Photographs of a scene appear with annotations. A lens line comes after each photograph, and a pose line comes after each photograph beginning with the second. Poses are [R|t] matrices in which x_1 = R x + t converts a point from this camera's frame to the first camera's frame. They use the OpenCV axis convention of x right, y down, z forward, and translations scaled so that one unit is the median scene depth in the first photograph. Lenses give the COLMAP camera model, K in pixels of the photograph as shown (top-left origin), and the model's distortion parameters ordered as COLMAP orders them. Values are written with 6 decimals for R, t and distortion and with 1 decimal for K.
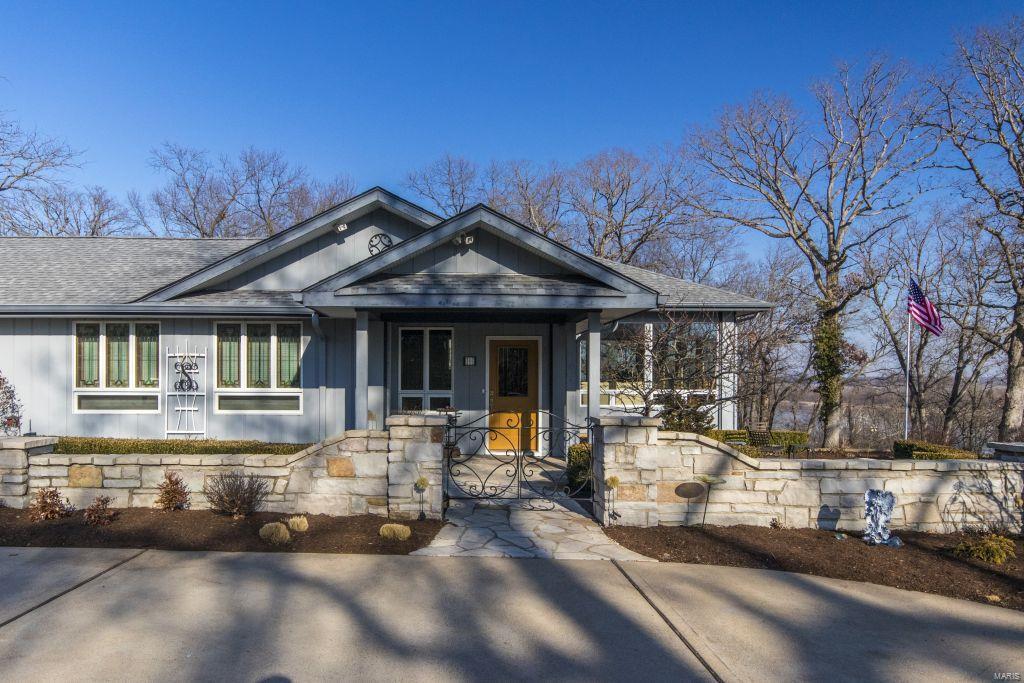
lens RADIAL K [[687.9, 0, 446.7], [0, 687.9, 380.8], [0, 0, 1]] dist [-0.000763, -0.001844]
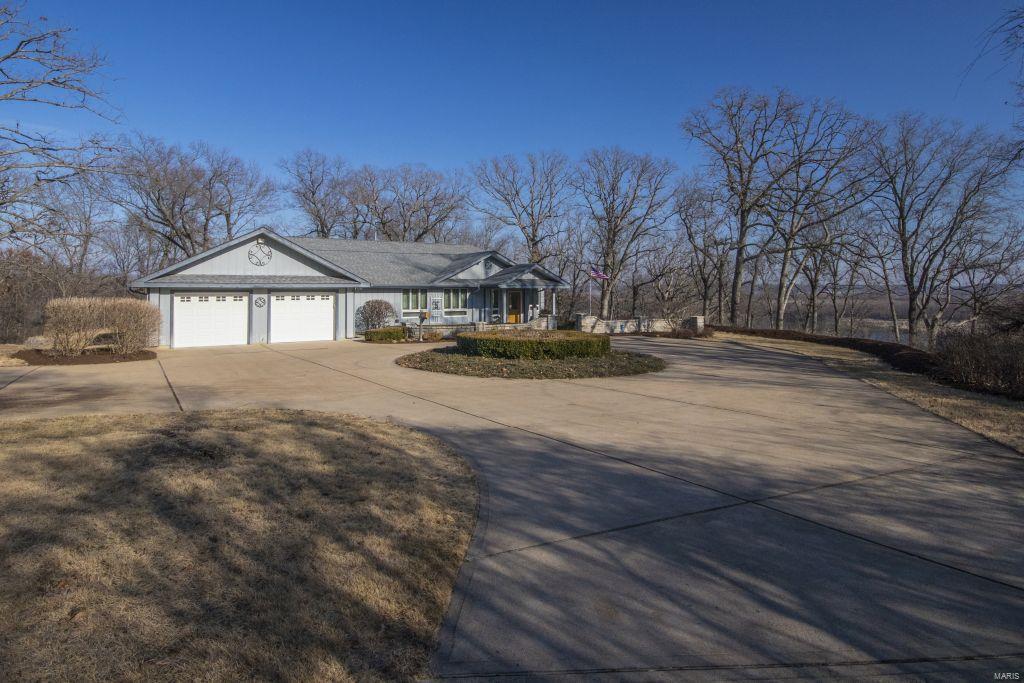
lens RADIAL K [[579.8, 0, 475.5], [0, 579.8, 275.3], [0, 0, 1]] dist [-0.004639, -0.000534]
pose [[0.866375, 0.005141, 0.499367, -1.555907], [0.007370, 0.999707, -0.023077, -0.083368], [-0.499339, 0.023674, 0.866083, -1.424946]]
